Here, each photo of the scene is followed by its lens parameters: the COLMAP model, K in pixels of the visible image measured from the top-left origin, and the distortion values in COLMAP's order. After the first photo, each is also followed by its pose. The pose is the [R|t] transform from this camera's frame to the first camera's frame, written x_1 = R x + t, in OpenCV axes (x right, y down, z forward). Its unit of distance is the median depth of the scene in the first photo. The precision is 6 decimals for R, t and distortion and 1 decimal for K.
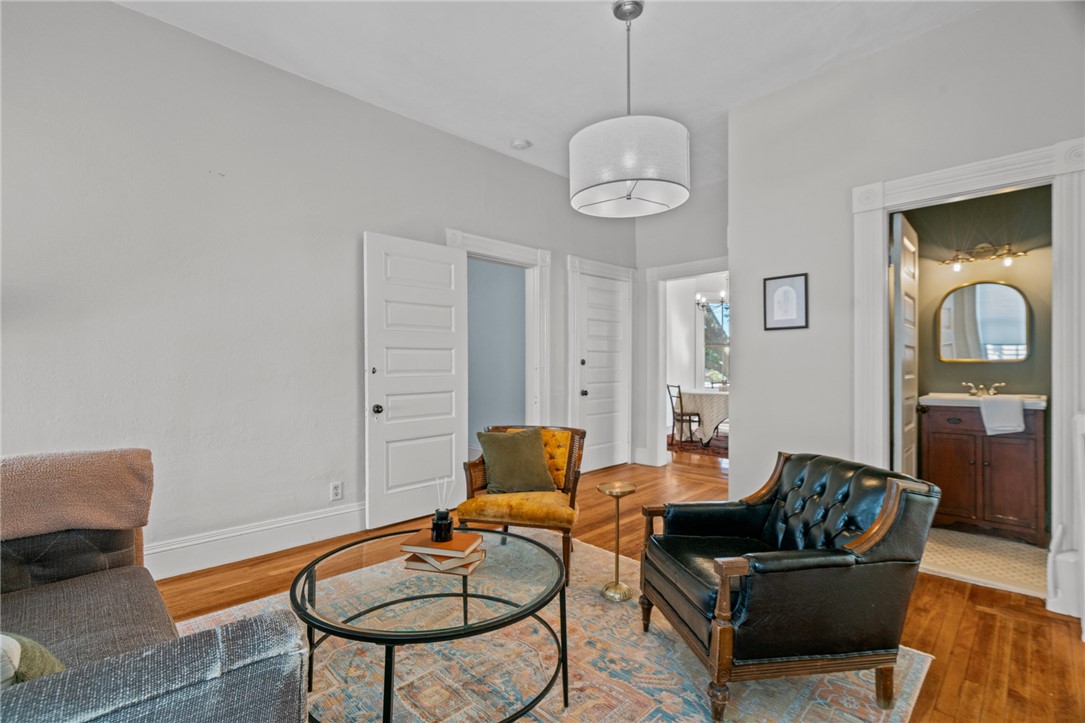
lens RADIAL K [[490.6, 0, 545.3], [0, 490.6, 364.7], [0, 0, 1]] dist [-0.003005, 0.000179]
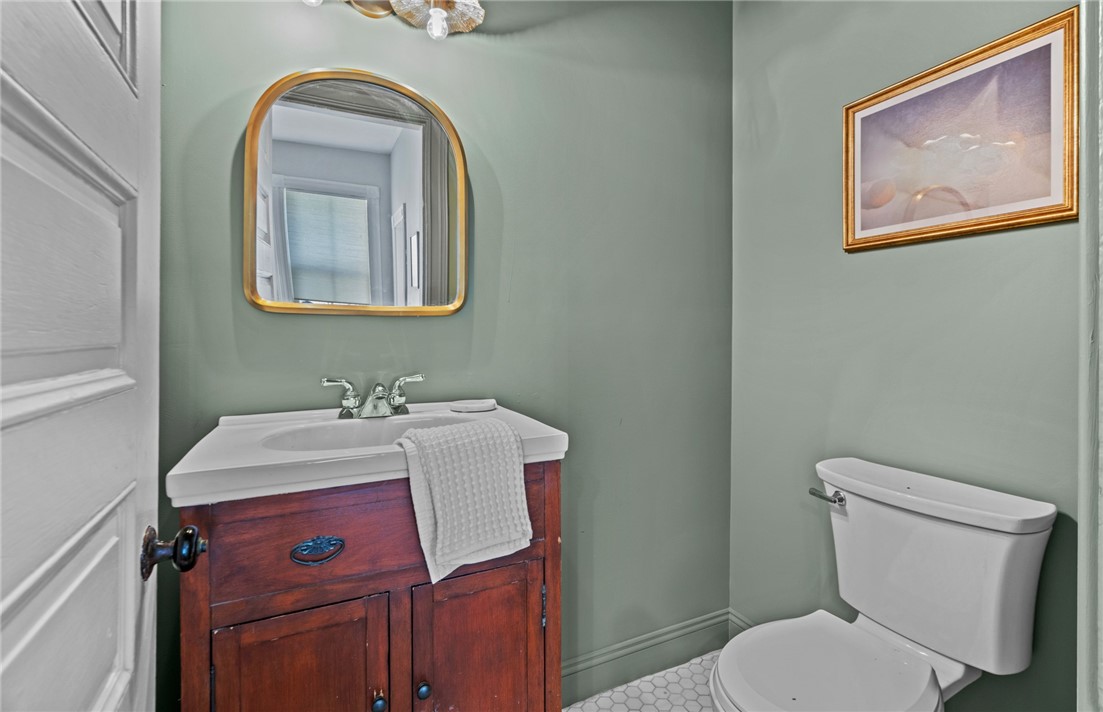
lens RADIAL K [[495.1, 0, 553.7], [0, 495.1, 338.8], [0, 0, 1]] dist [0.001257, 0.000186]
pose [[0.302177, -0.003034, 0.953247, 0.643641], [-0.004702, 0.999978, 0.004673, 0.010934], [-0.953240, -0.005894, 0.302156, 0.822040]]
